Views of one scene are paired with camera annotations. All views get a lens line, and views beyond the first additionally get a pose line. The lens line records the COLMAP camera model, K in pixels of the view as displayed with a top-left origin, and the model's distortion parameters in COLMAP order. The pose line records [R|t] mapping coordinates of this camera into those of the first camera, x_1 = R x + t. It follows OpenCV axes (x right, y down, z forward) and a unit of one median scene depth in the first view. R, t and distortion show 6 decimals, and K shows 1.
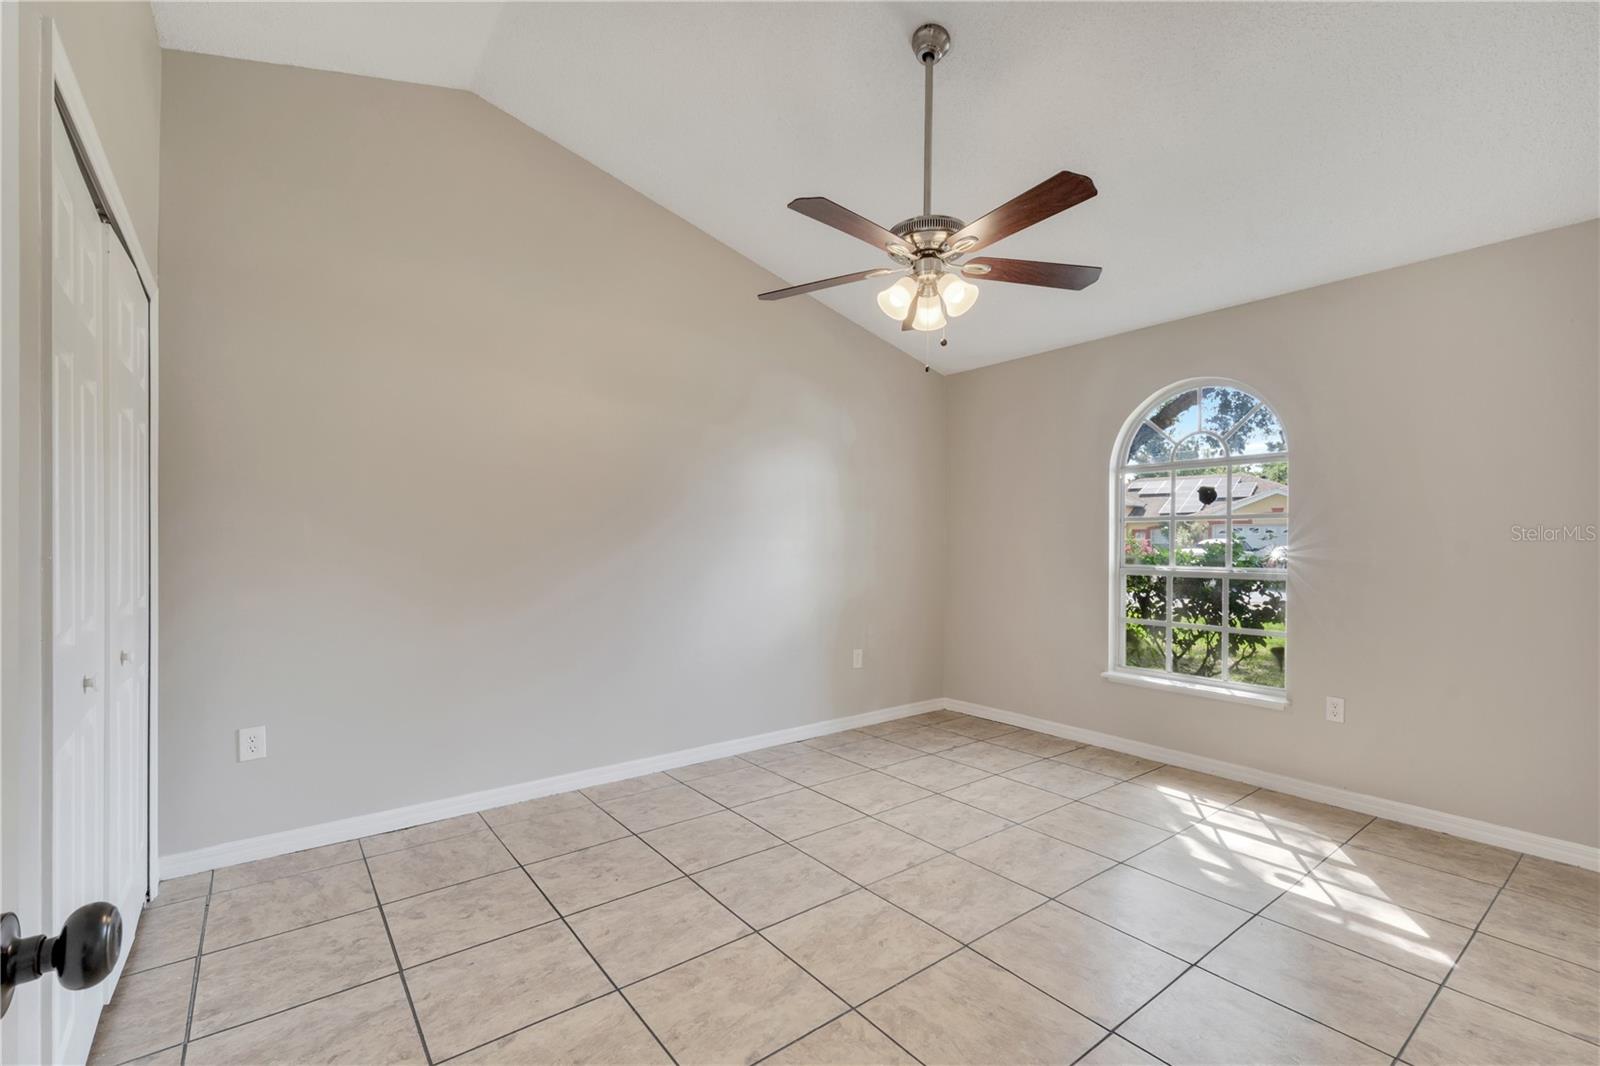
lens RADIAL K [[701.1, 0, 802.2], [0, 701.1, 532.6], [0, 0, 1]] dist [0.014232, -0.003255]
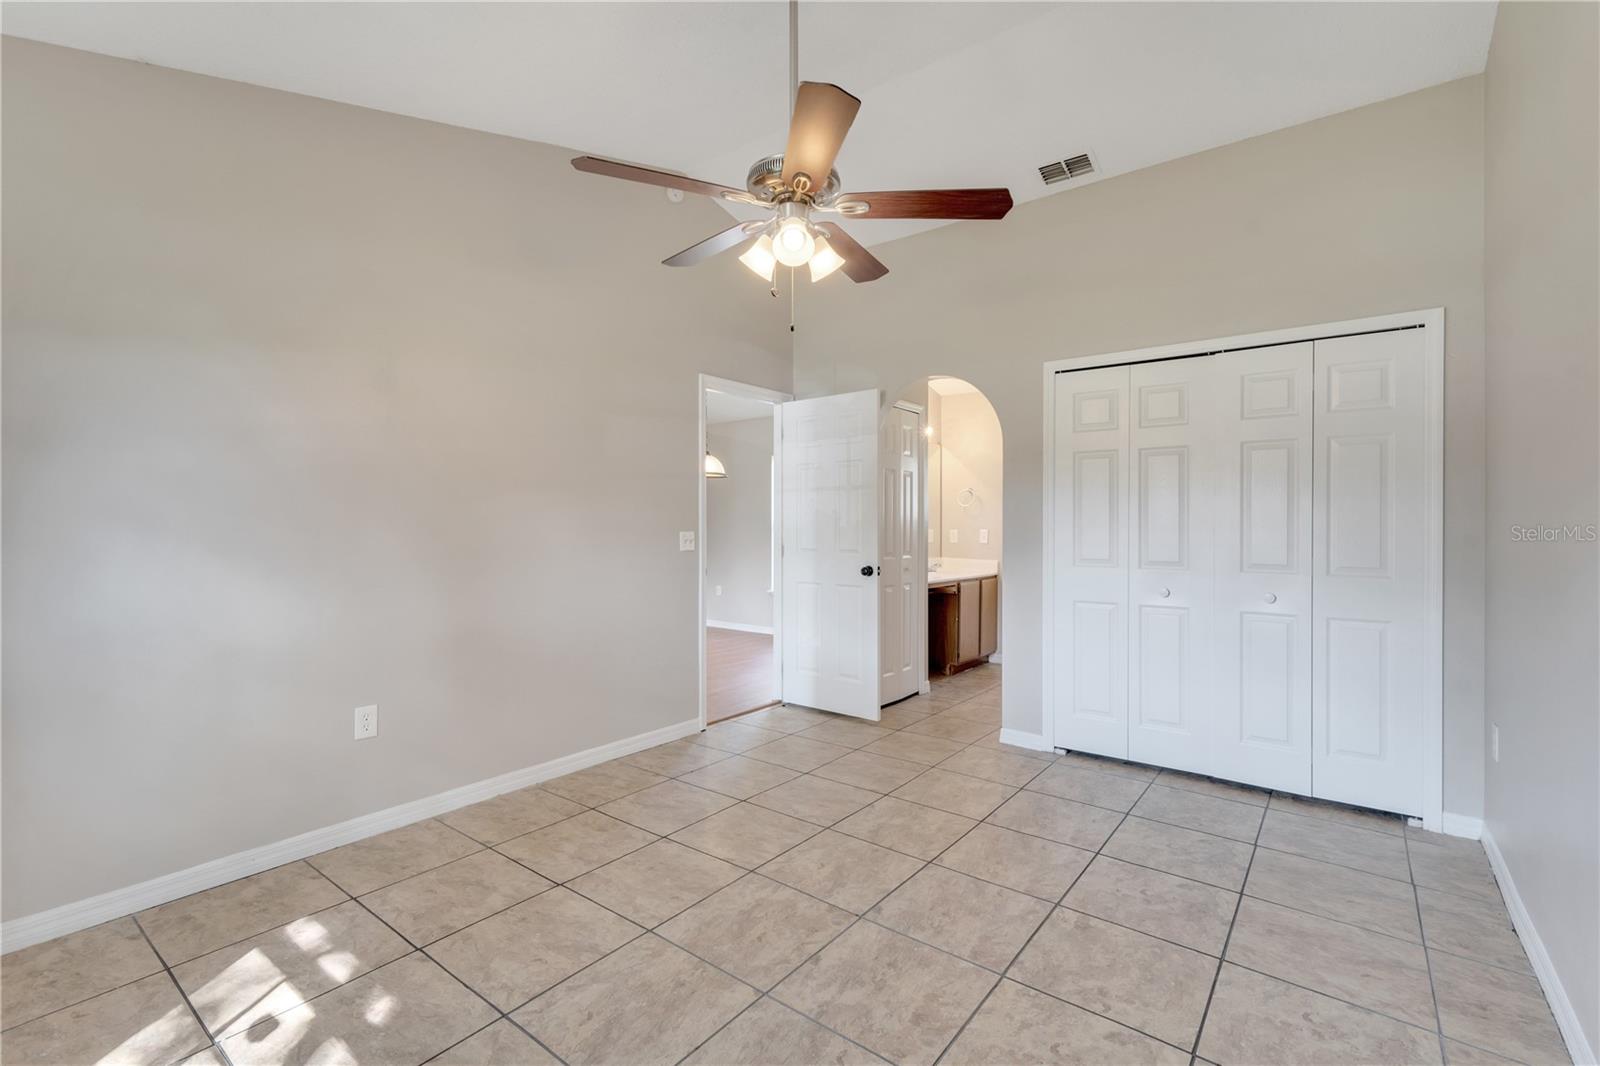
lens RADIAL K [[701.1, 0, 802.7], [0, 701.1, 531.6], [0, 0, 1]] dist [0.014232, -0.003255]
pose [[-0.967885, -0.003723, -0.251364, 0.397451], [-0.003121, 0.999991, -0.002794, 0.028064], [0.251372, -0.001920, -0.967889, 1.918380]]
